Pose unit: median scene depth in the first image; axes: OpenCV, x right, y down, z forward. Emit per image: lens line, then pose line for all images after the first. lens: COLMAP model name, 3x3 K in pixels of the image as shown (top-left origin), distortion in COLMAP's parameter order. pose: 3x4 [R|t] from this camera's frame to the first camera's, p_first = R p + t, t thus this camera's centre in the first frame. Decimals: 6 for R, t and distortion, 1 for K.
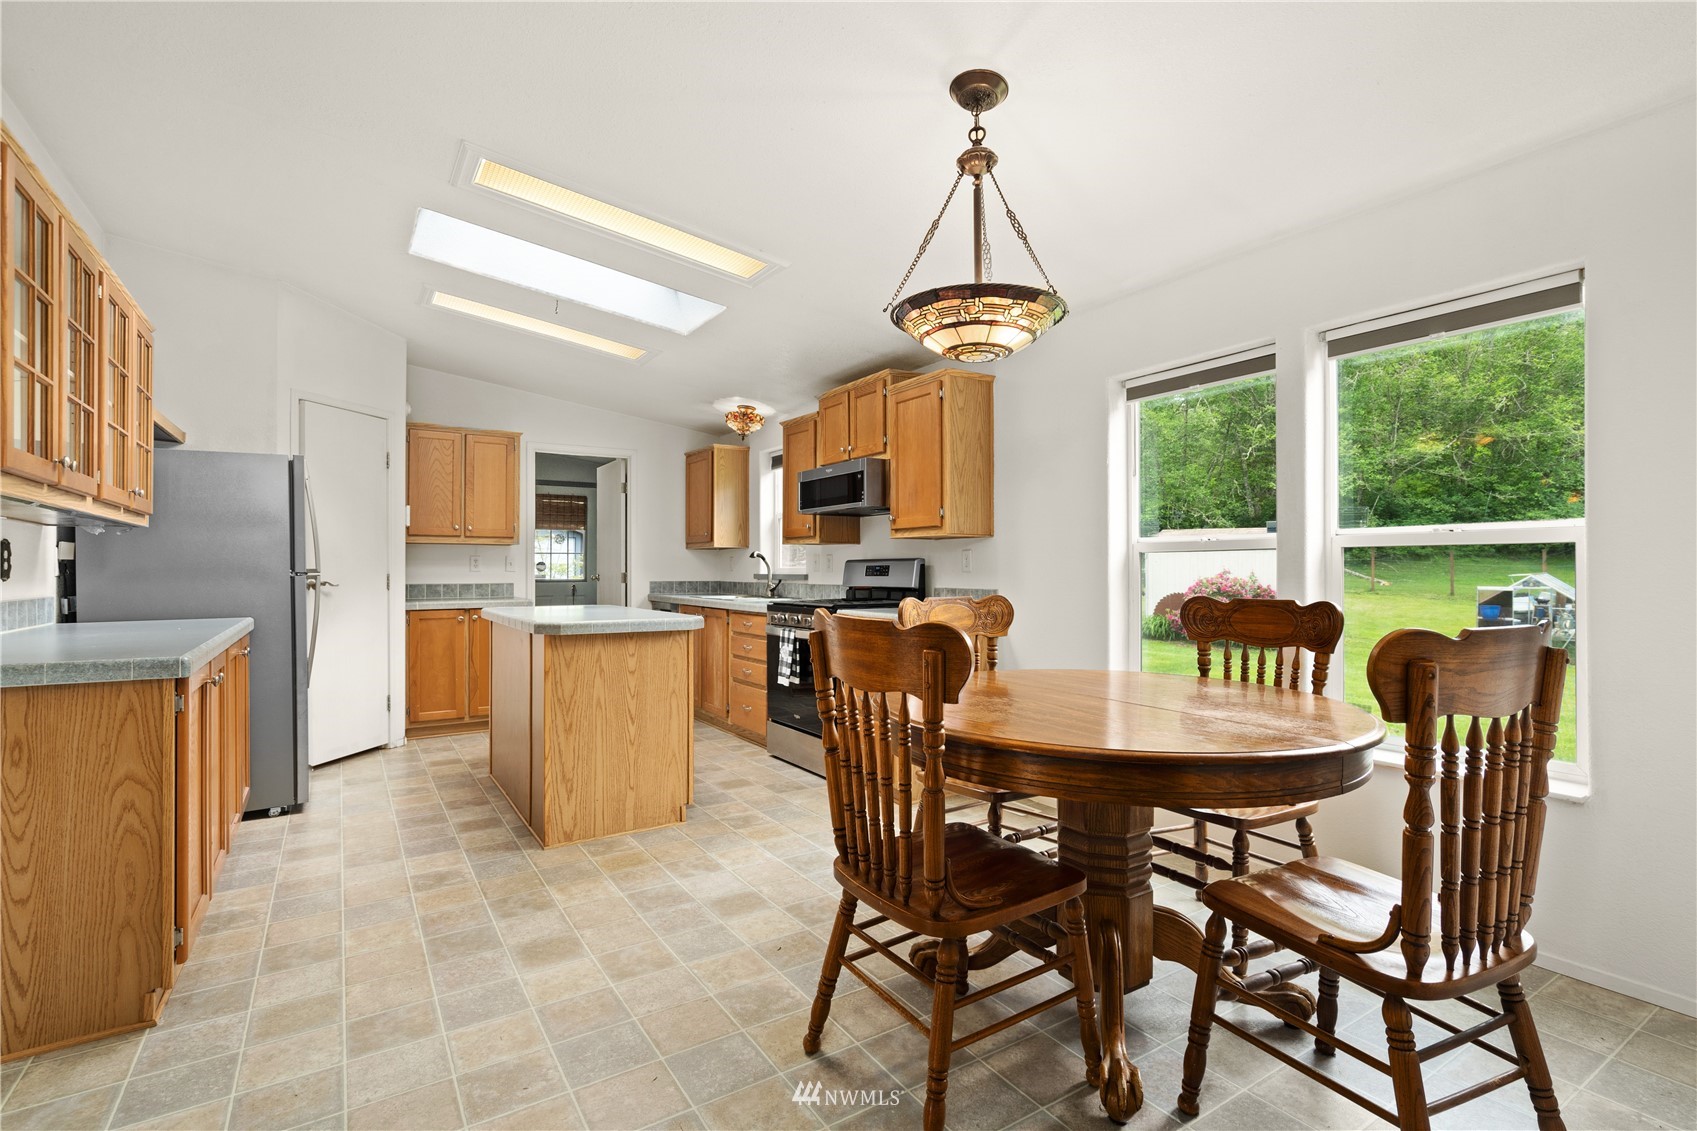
lens RADIAL K [[781.8, 0, 857.1], [0, 781.8, 562.5], [0, 0, 1]] dist [-0.005202, 0.003940]
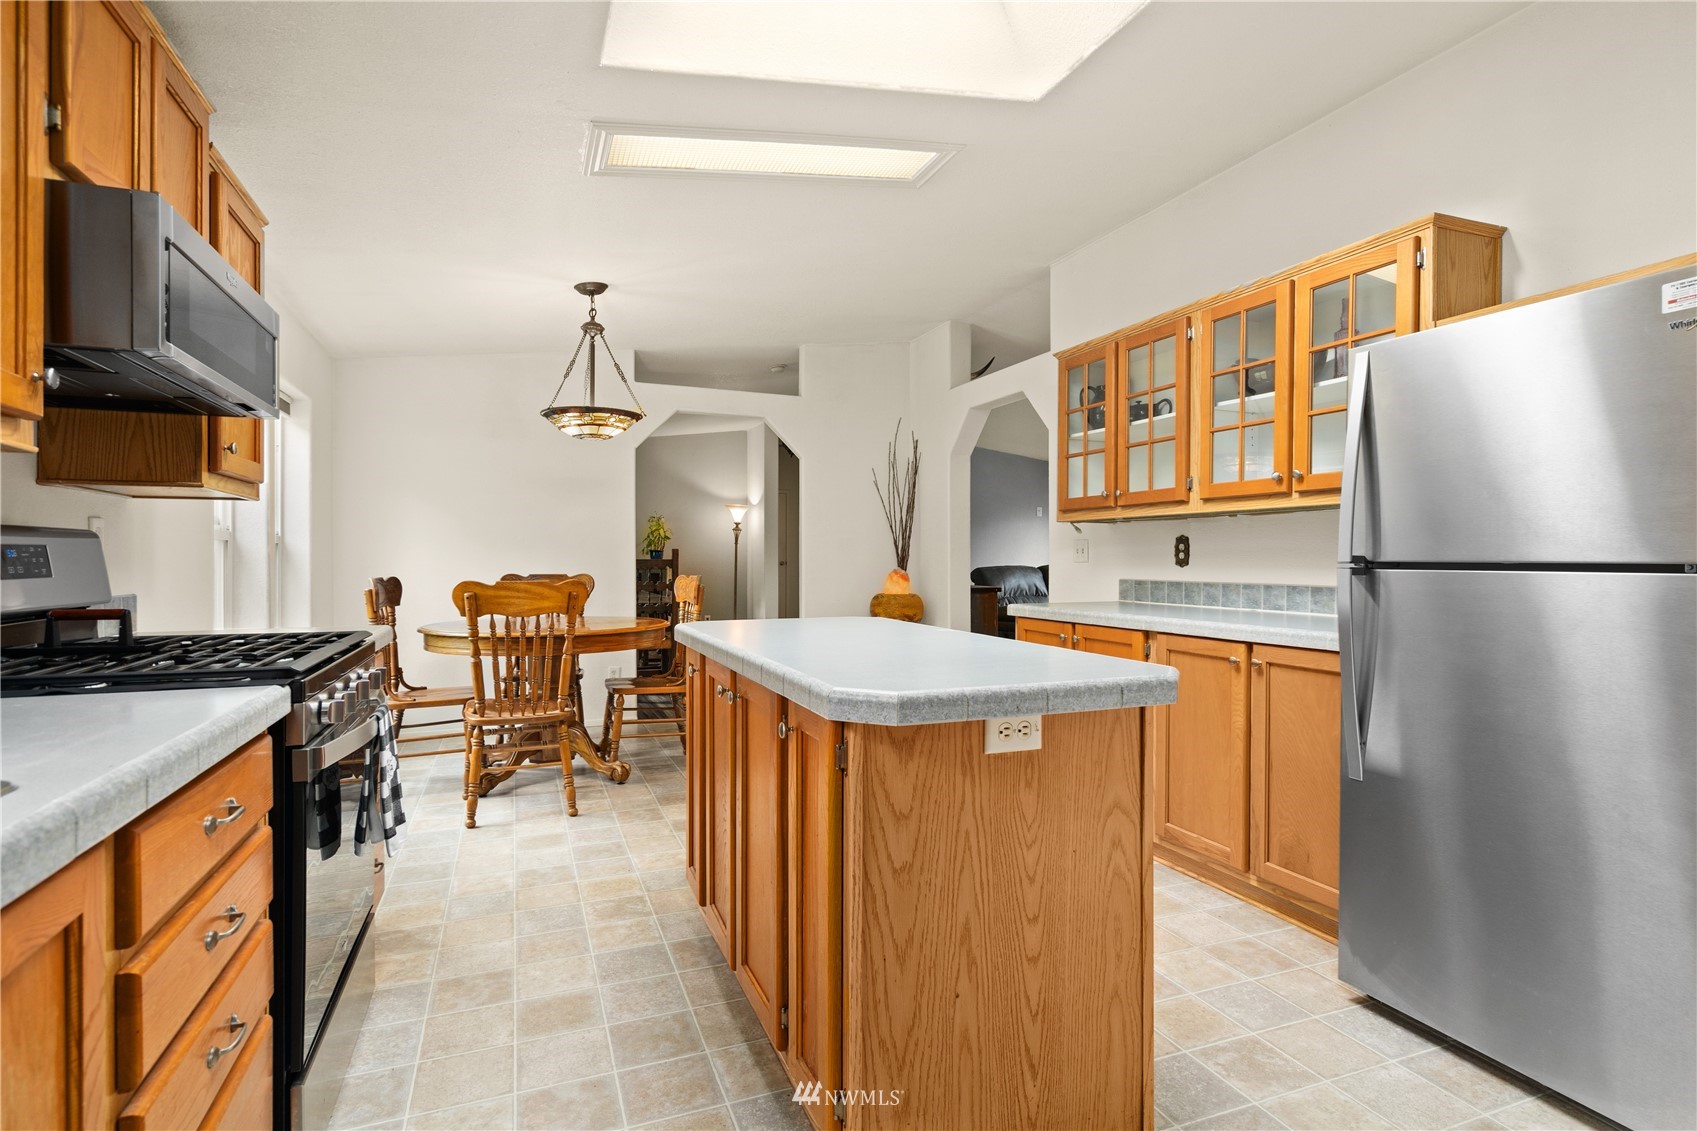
lens RADIAL K [[849.0, 0, 849.0], [0, 849.0, 562.9], [0, 0, 1]] dist [-0.005463, 0.003735]
pose [[-0.978276, 0.000523, 0.207304, -0.441593], [0.000141, 0.999998, -0.001855, 0.013938], [-0.207304, -0.001786, -0.978275, 1.489485]]
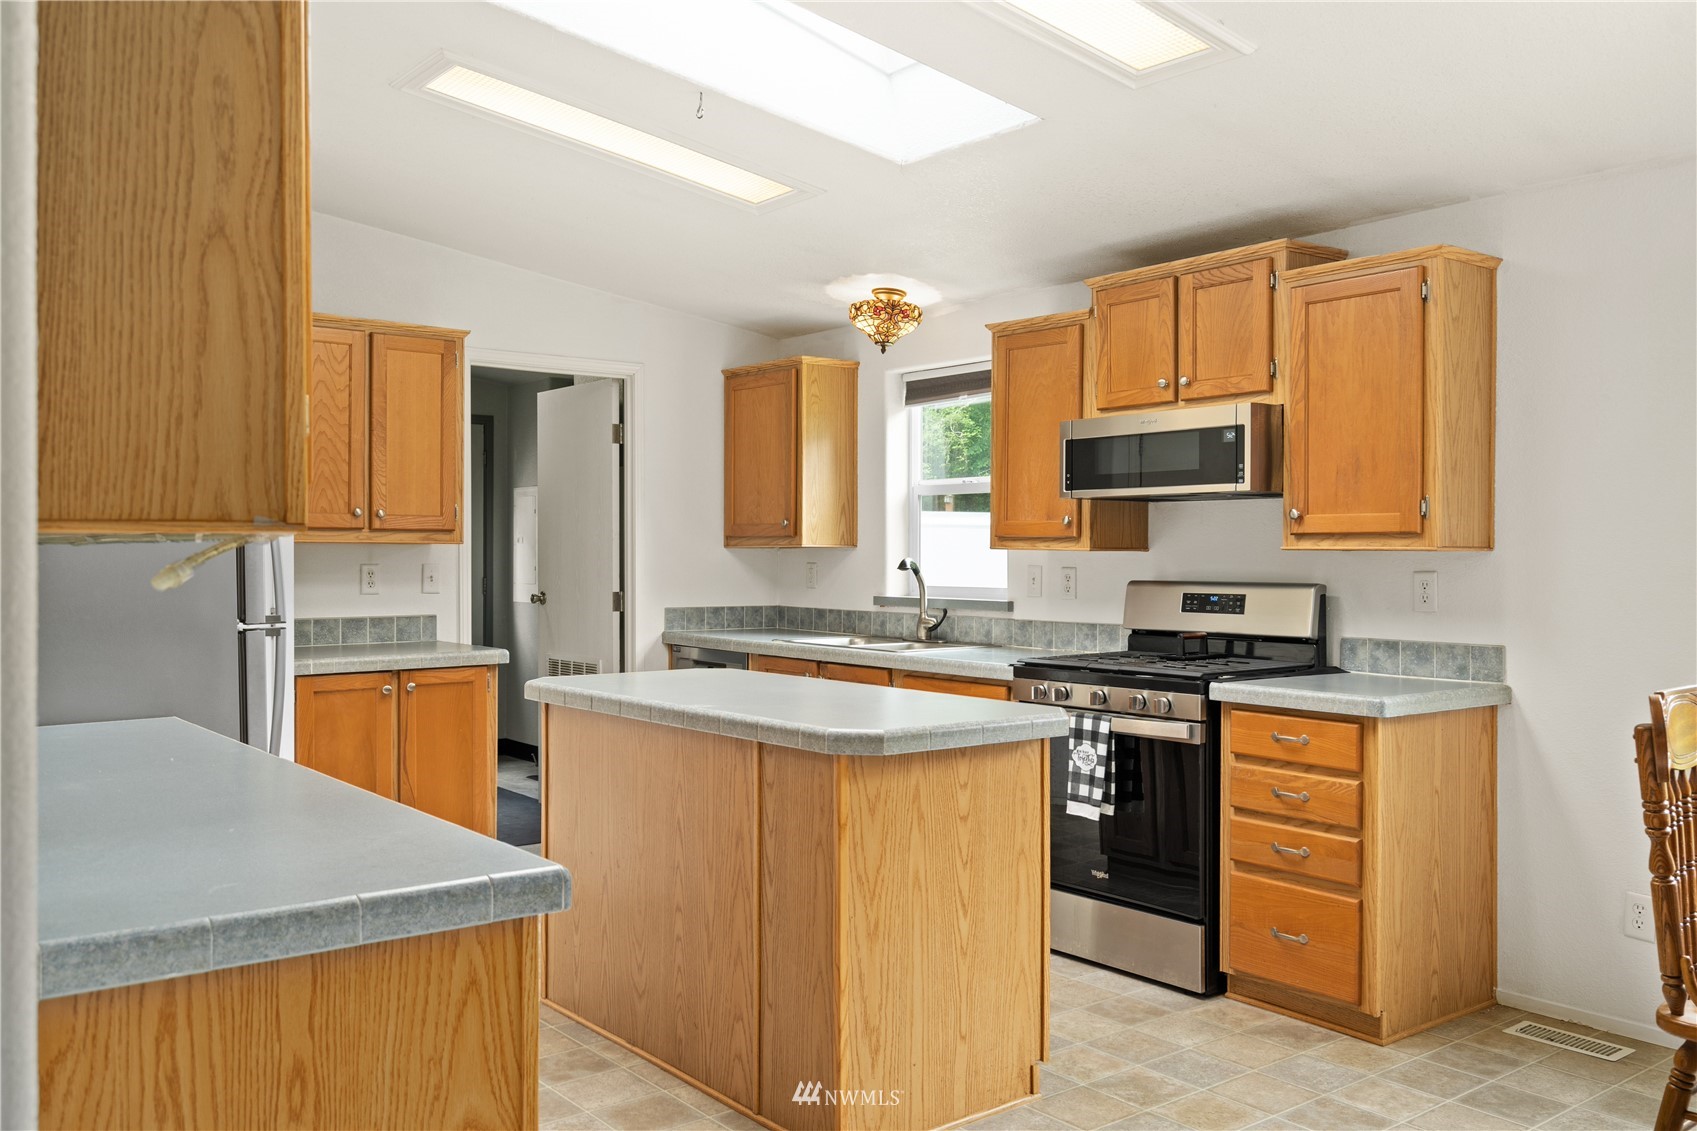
lens RADIAL K [[1377.8, 0, 857.1], [0, 1377.8, 561.5], [0, 0, 1]] dist [0.001869, -0.004815]
pose [[0.995520, 0.002784, 0.094506, -0.370699], [-0.004223, 0.999878, 0.015026, -0.038032], [-0.094453, -0.015358, 0.995411, 0.071741]]
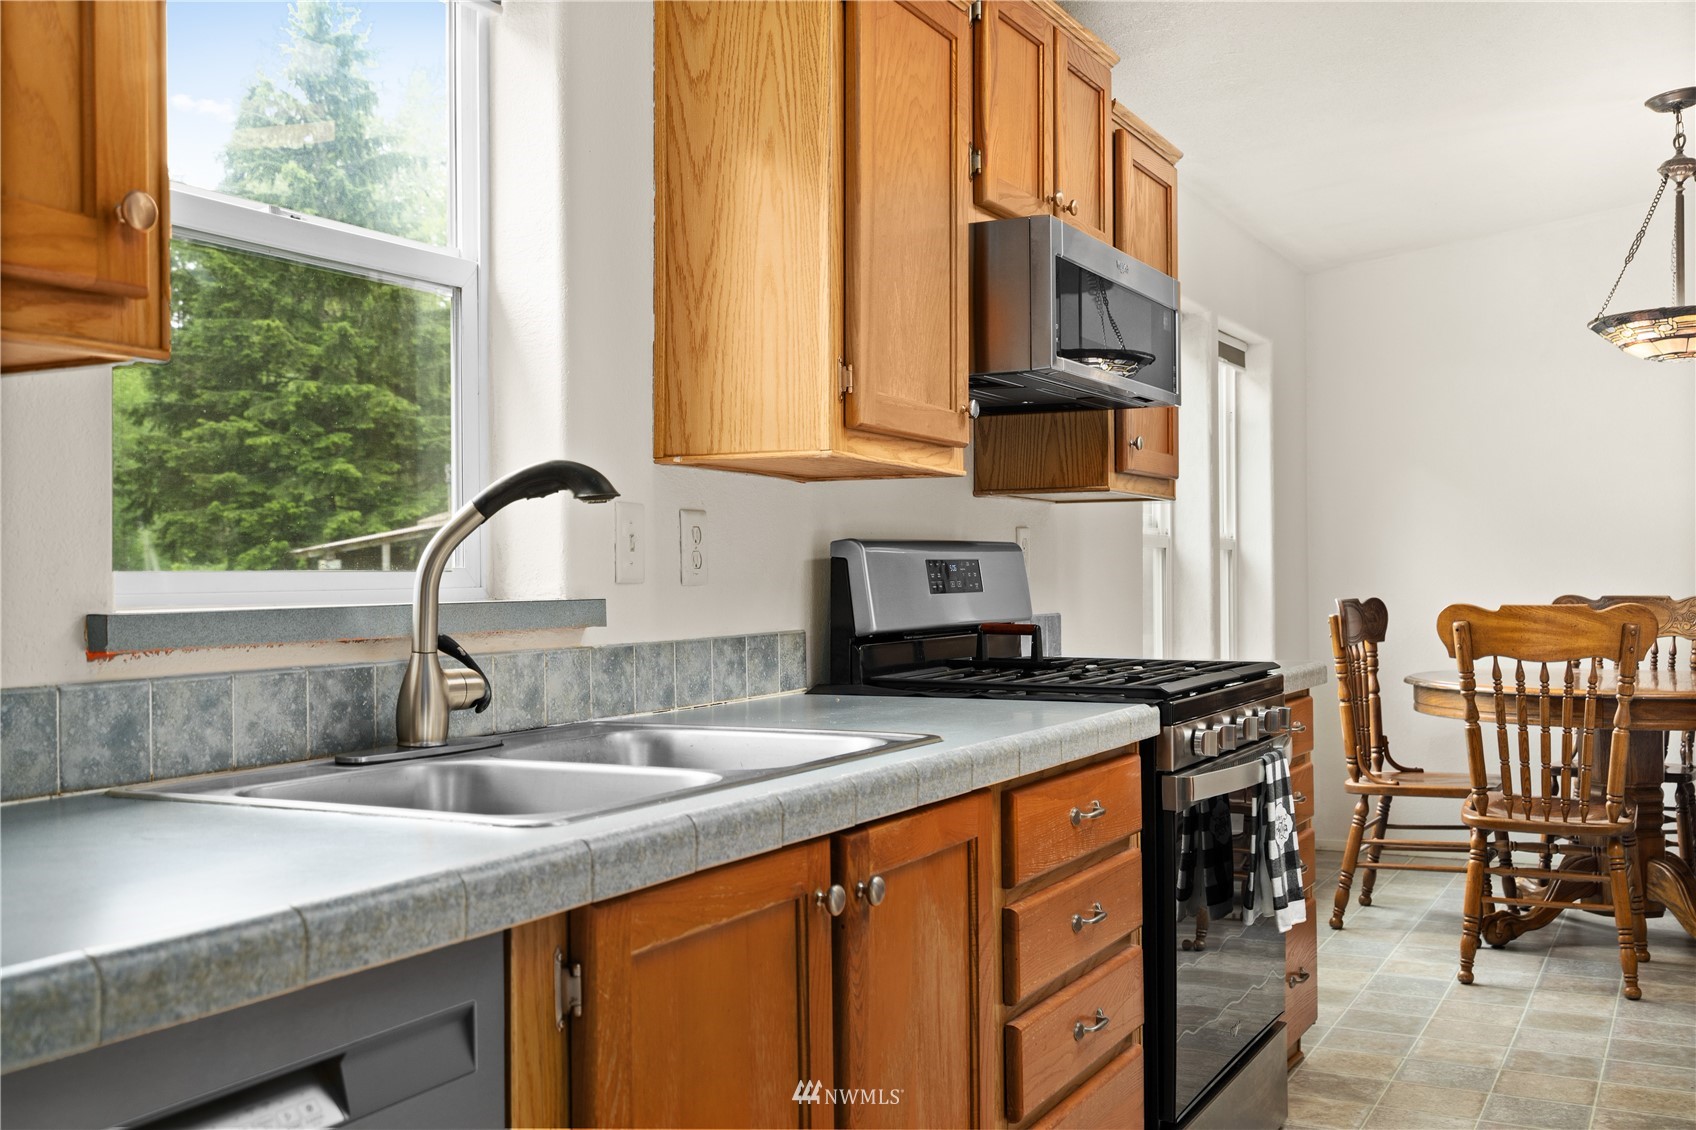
lens RADIAL K [[1672.1, 0, 844.1], [0, 1672.1, 549.3], [0, 0, 1]] dist [0.002628, 0.000000]
pose [[-0.482387, 0.018446, 0.875764, -0.661739], [0.002242, 0.999801, -0.019824, 0.015539], [-0.875955, -0.007600, -0.482332, 1.620531]]
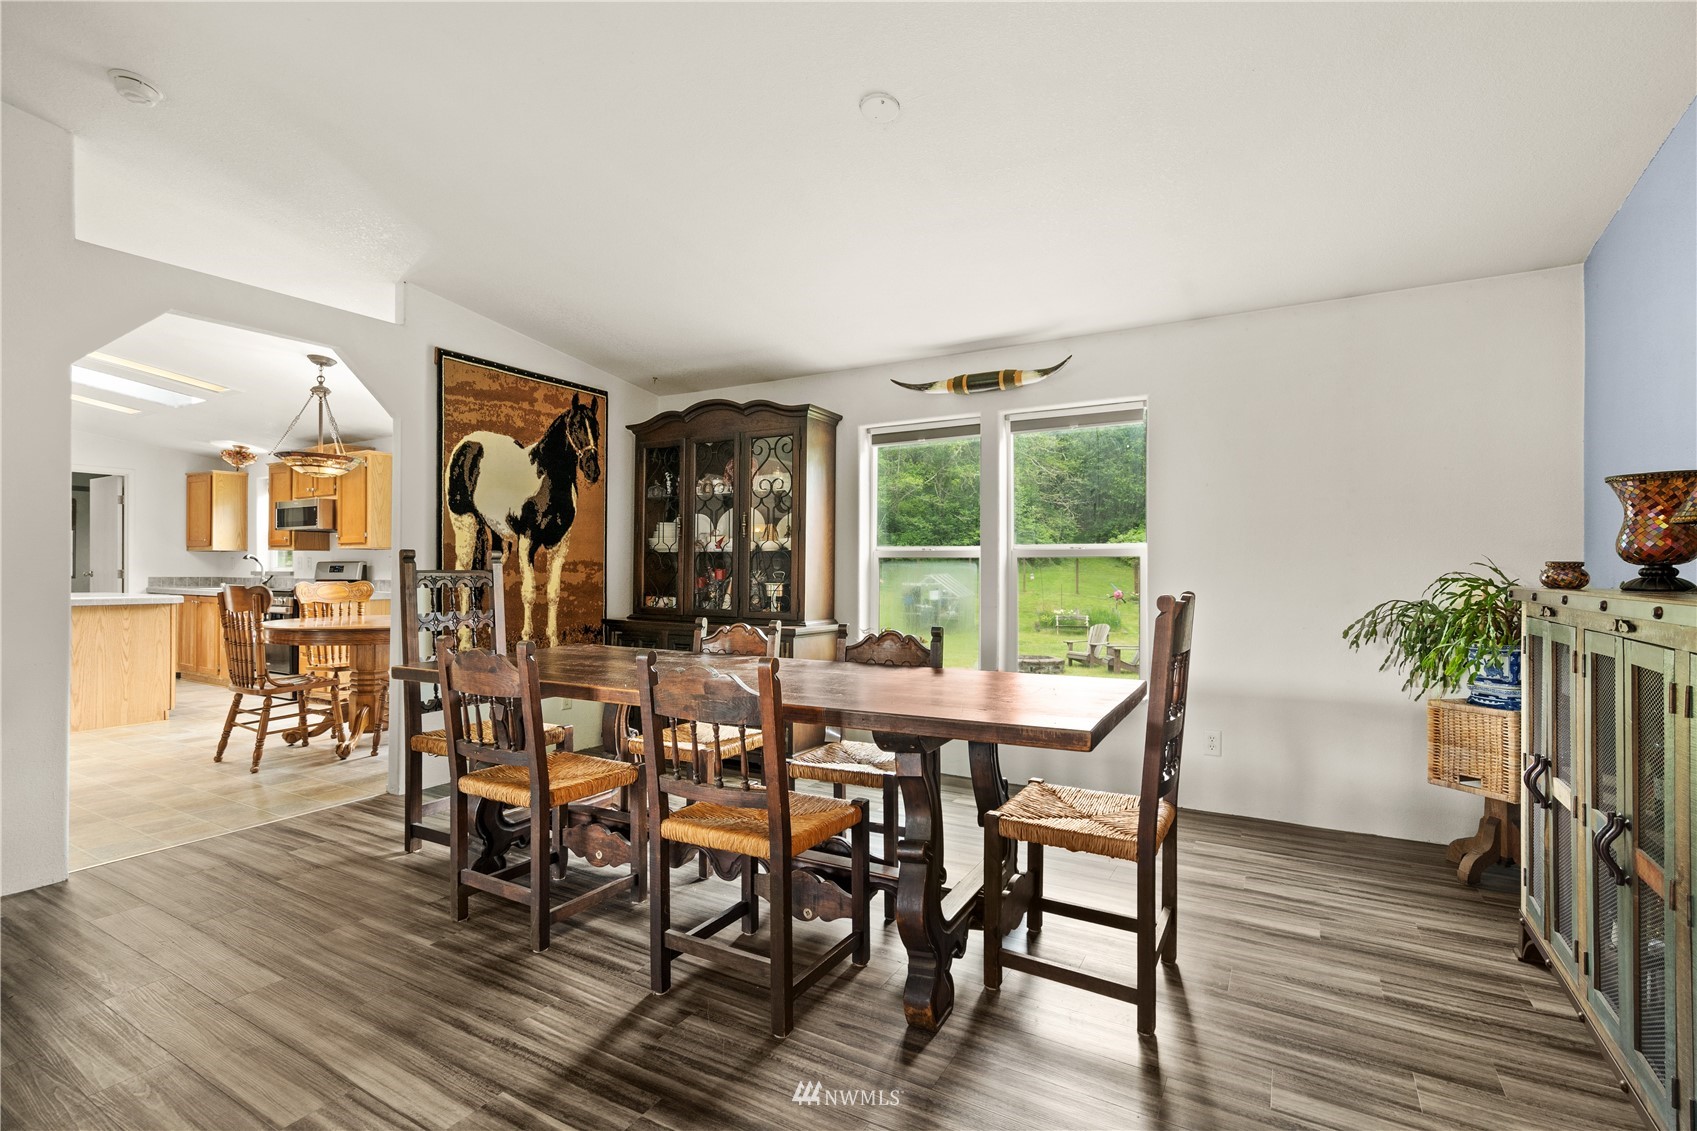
lens RADIAL K [[781.8, 0, 845.5], [0, 781.8, 568.9], [0, 0, 1]] dist [-0.005202, 0.003940]
pose [[0.896534, 0.005237, 0.442945, 0.282211], [-0.007903, 0.999960, 0.004174, -0.004820], [-0.442905, -0.007243, 0.896539, -0.946016]]
